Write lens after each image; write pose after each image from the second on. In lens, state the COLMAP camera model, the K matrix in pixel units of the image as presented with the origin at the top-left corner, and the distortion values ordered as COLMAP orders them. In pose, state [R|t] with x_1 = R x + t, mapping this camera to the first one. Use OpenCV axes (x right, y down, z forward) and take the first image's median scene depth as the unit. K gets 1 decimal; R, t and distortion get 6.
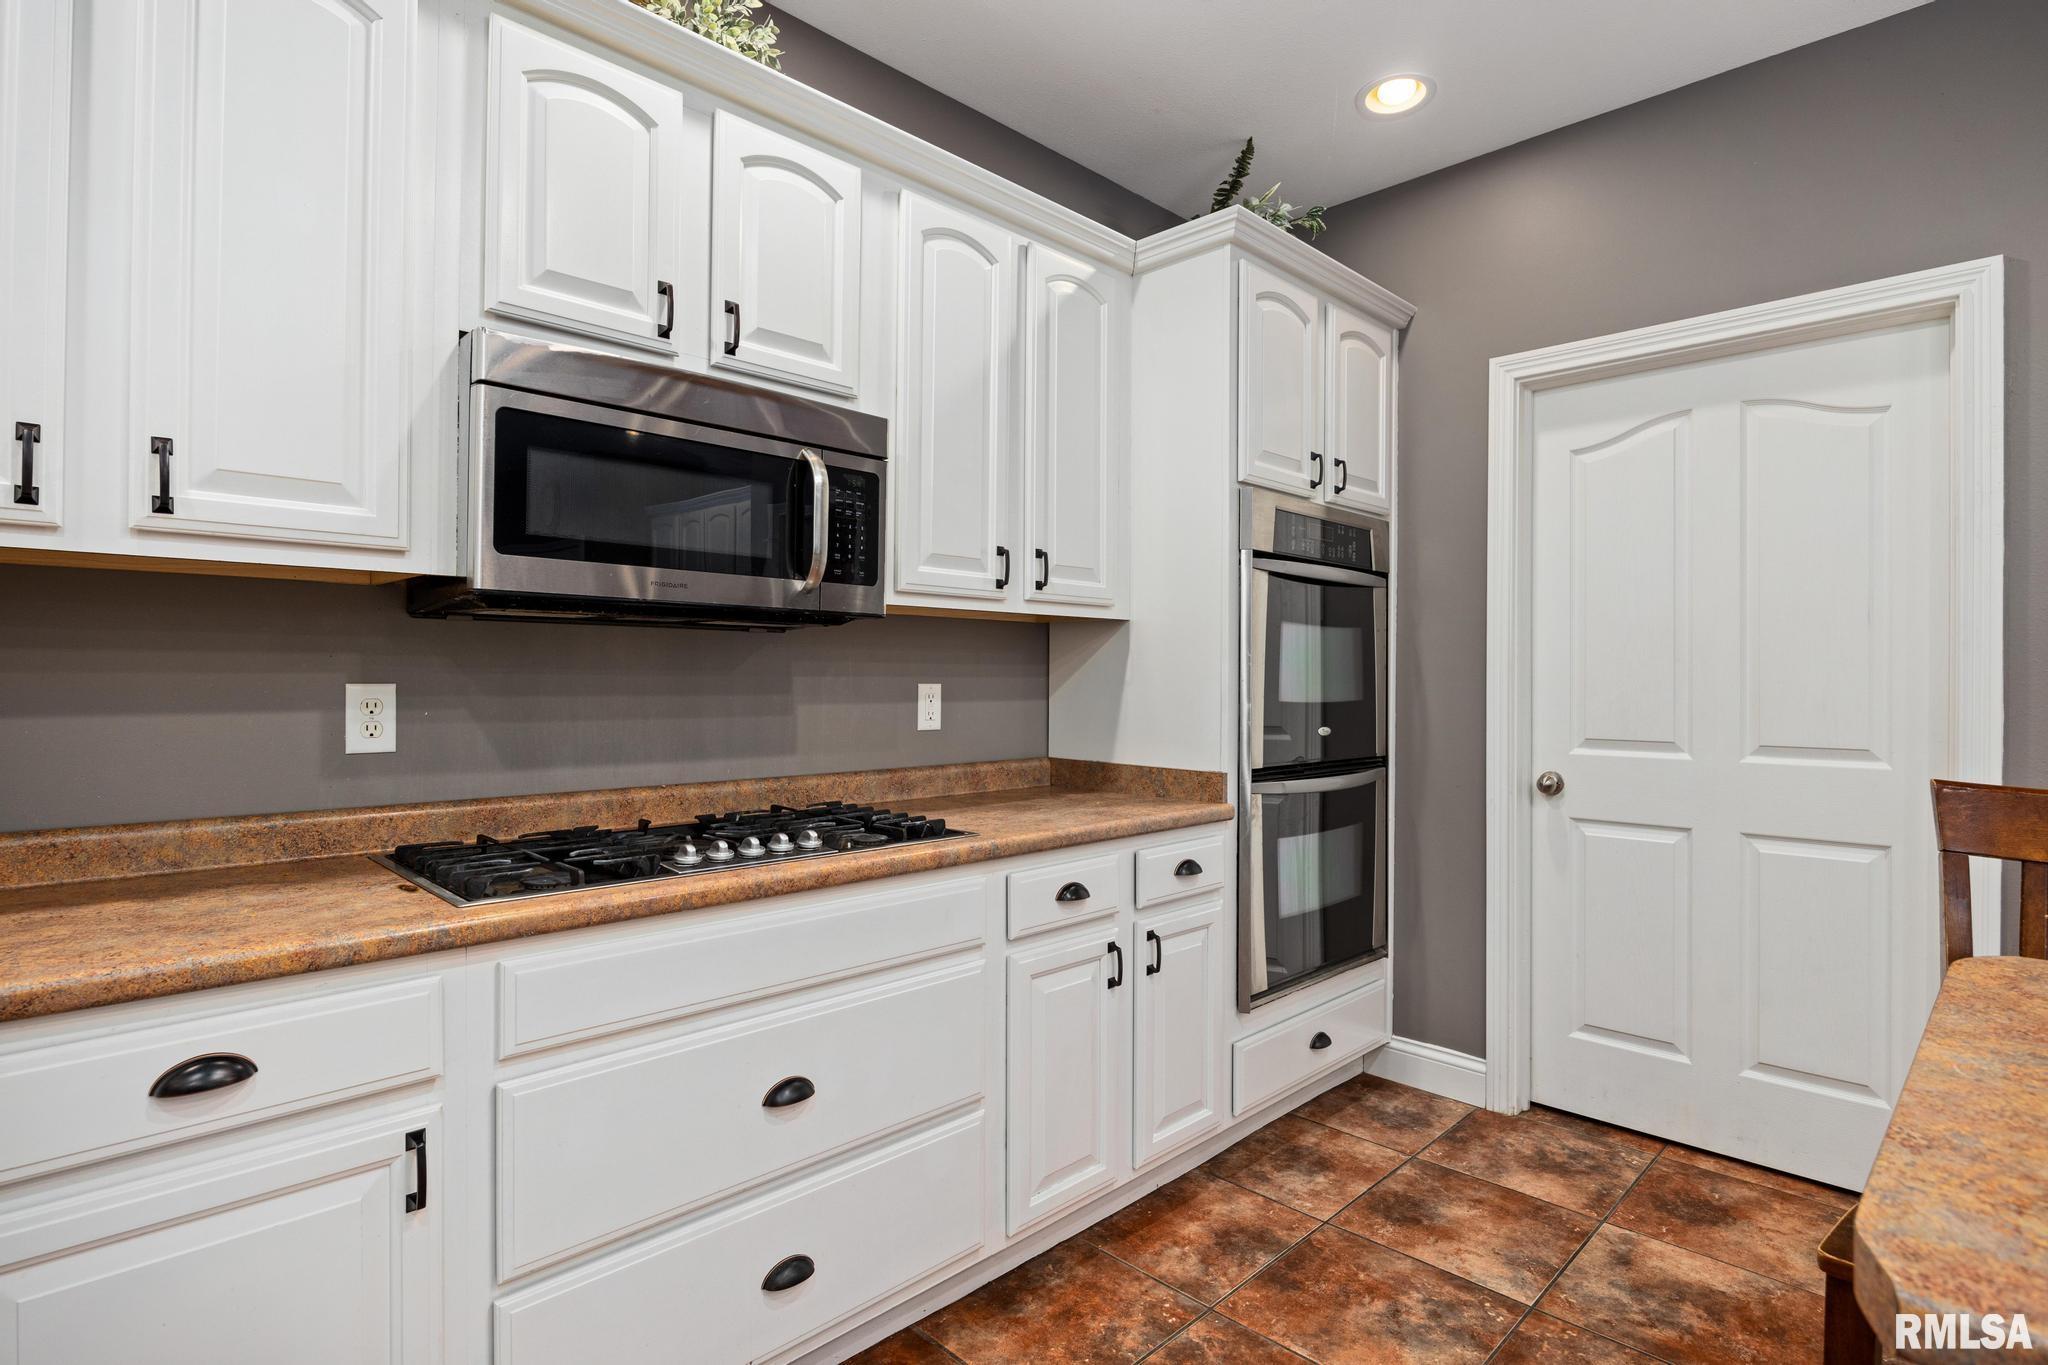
lens RADIAL K [[1031.2, 0, 1024.0], [0, 1031.2, 682.5], [0, 0, 1]] dist [-0.004030, -0.000375]
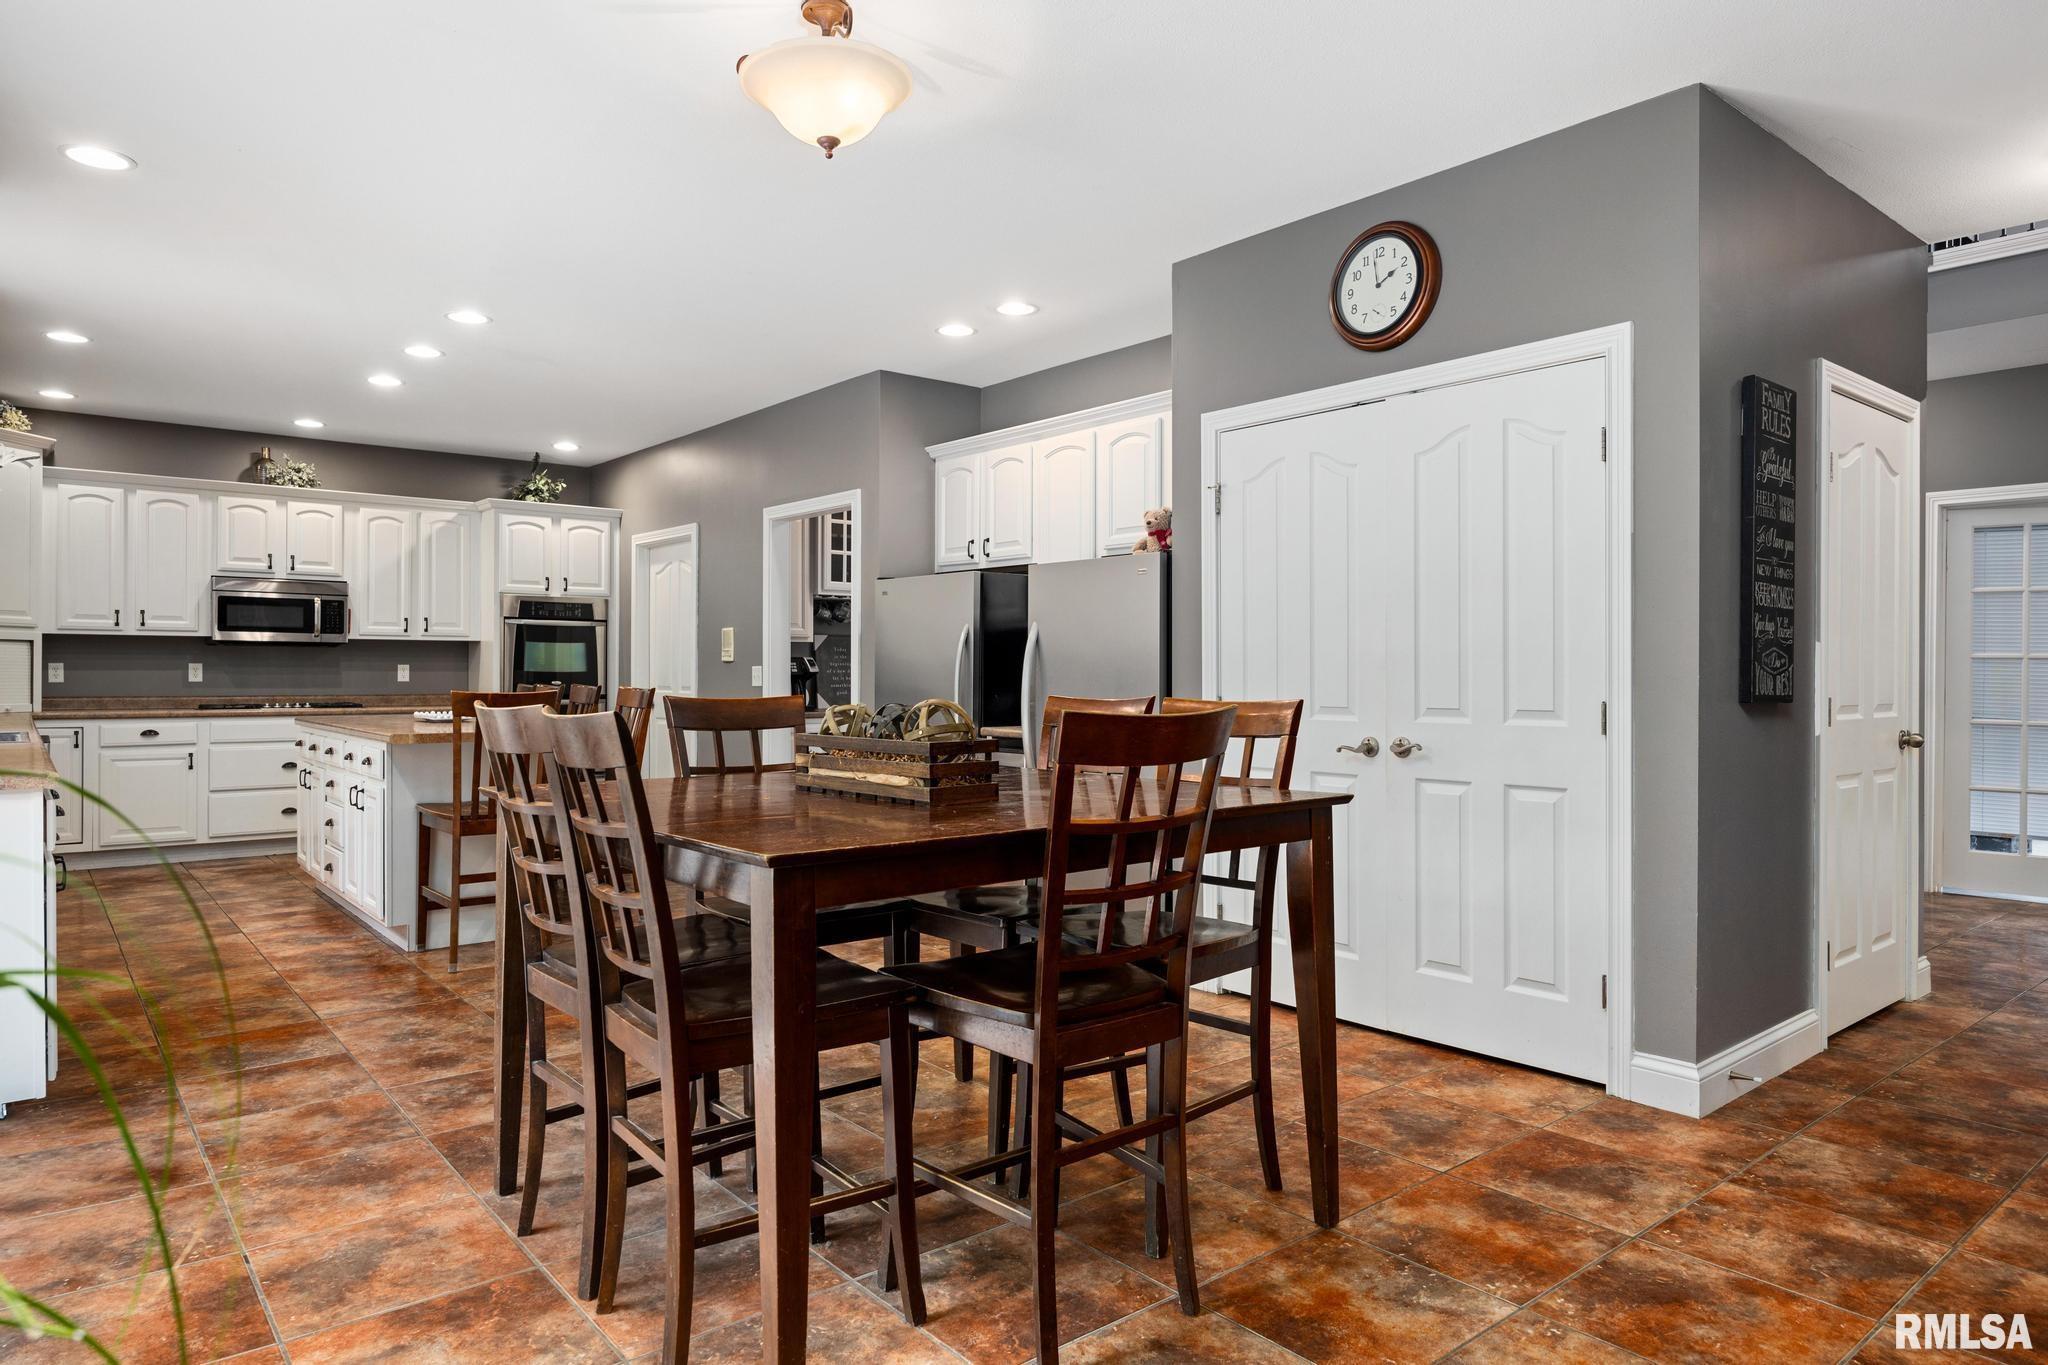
lens RADIAL K [[1271.3, 0, 1024.0], [0, 1271.3, 682.5], [0, 0, 1]] dist [-0.001678, -0.001394]
pose [[0.995242, -0.002223, -0.097407, 2.619280], [0.002260, 0.999997, 0.000272, 0.071725], [0.097406, -0.000491, 0.995245, -3.073921]]
